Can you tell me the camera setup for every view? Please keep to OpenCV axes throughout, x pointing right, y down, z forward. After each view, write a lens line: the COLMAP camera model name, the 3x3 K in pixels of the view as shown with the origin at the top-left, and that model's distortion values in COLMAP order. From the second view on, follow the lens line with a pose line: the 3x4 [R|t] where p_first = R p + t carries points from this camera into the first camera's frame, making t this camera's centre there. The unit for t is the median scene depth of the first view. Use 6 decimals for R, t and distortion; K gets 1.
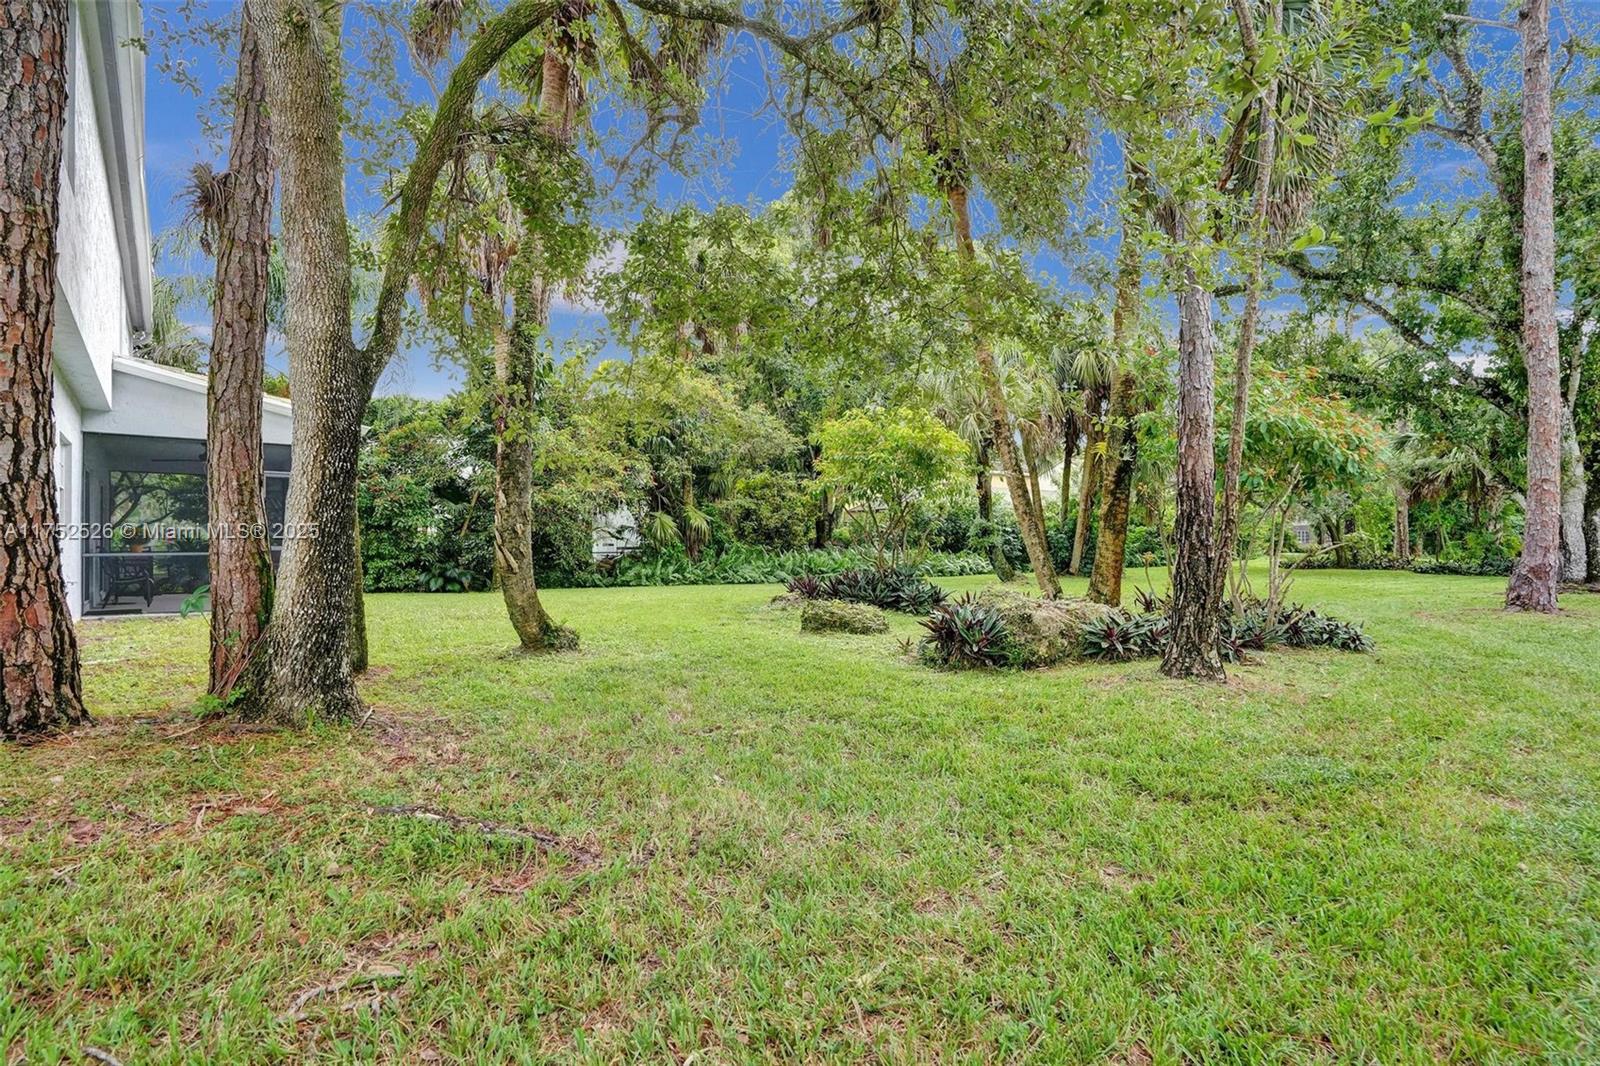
lens RADIAL K [[778.0, 0, 802.5], [0, 778.0, 540.0], [0, 0, 1]] dist [-0.068492, 0.030040]
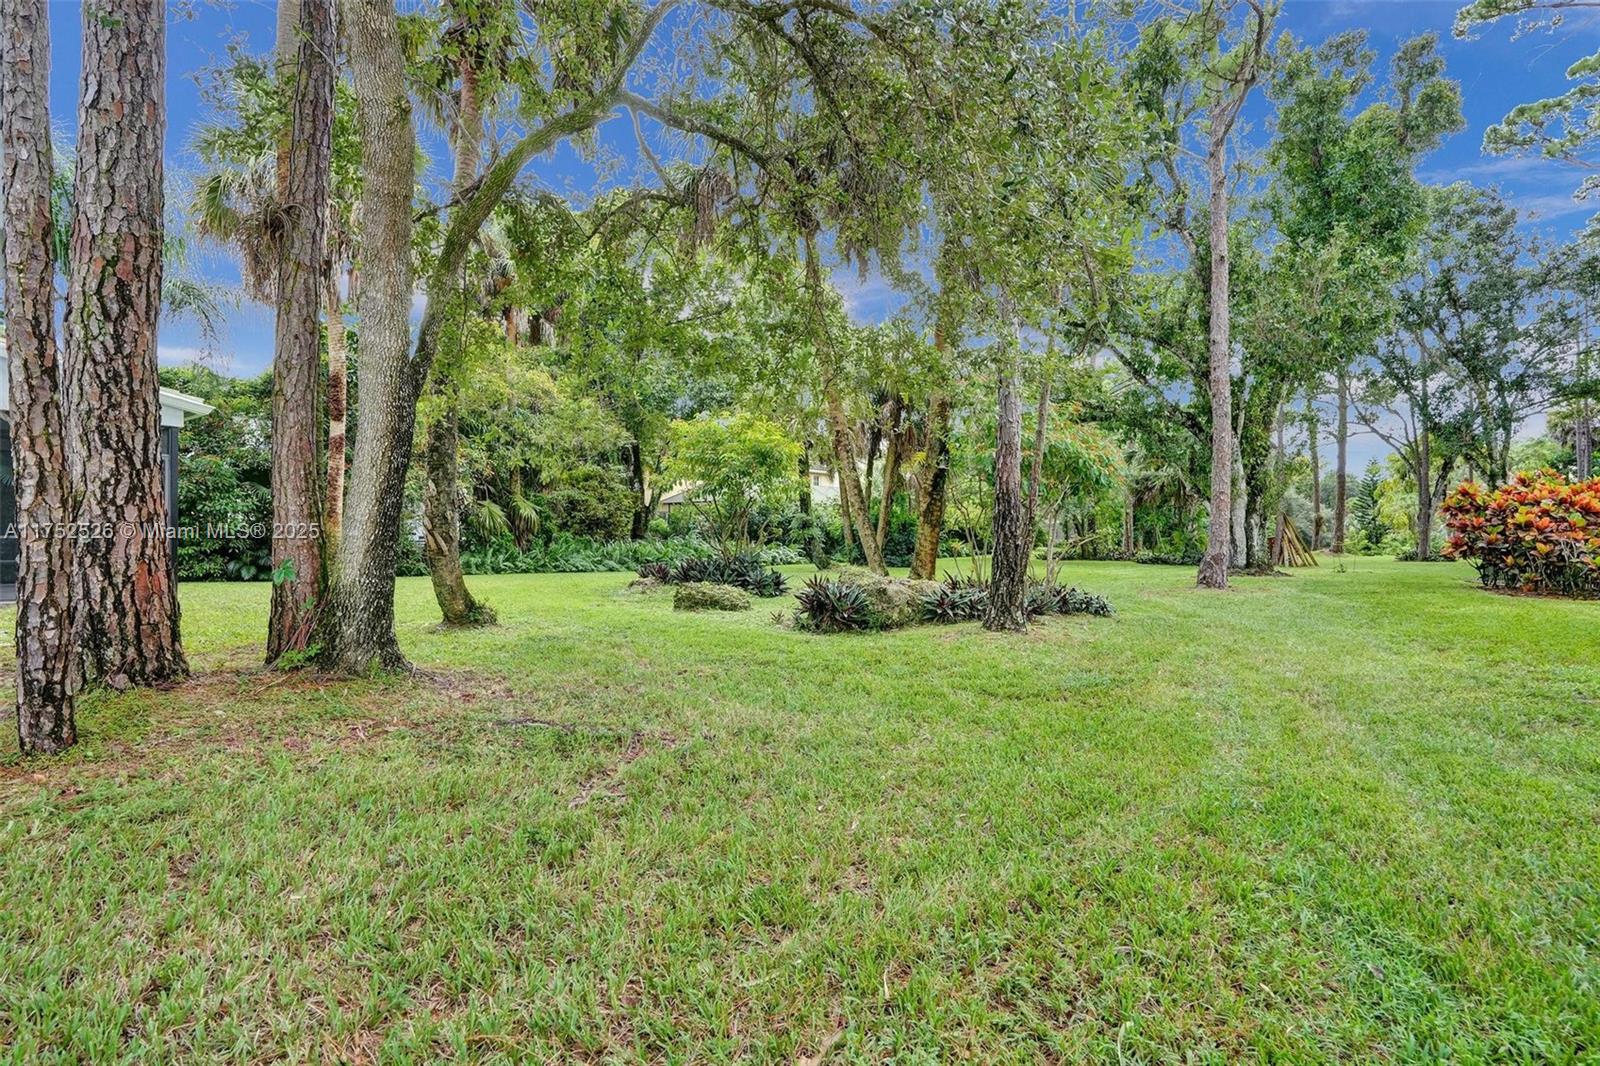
lens RADIAL K [[778.0, 0, 802.5], [0, 778.0, 540.0], [0, 0, 1]] dist [-0.068492, 0.030040]
pose [[0.962290, 0.008302, 0.271900, -0.104314], [-0.010709, 0.999915, 0.007370, 0.004253], [-0.271815, -0.010004, 0.962297, -0.113286]]
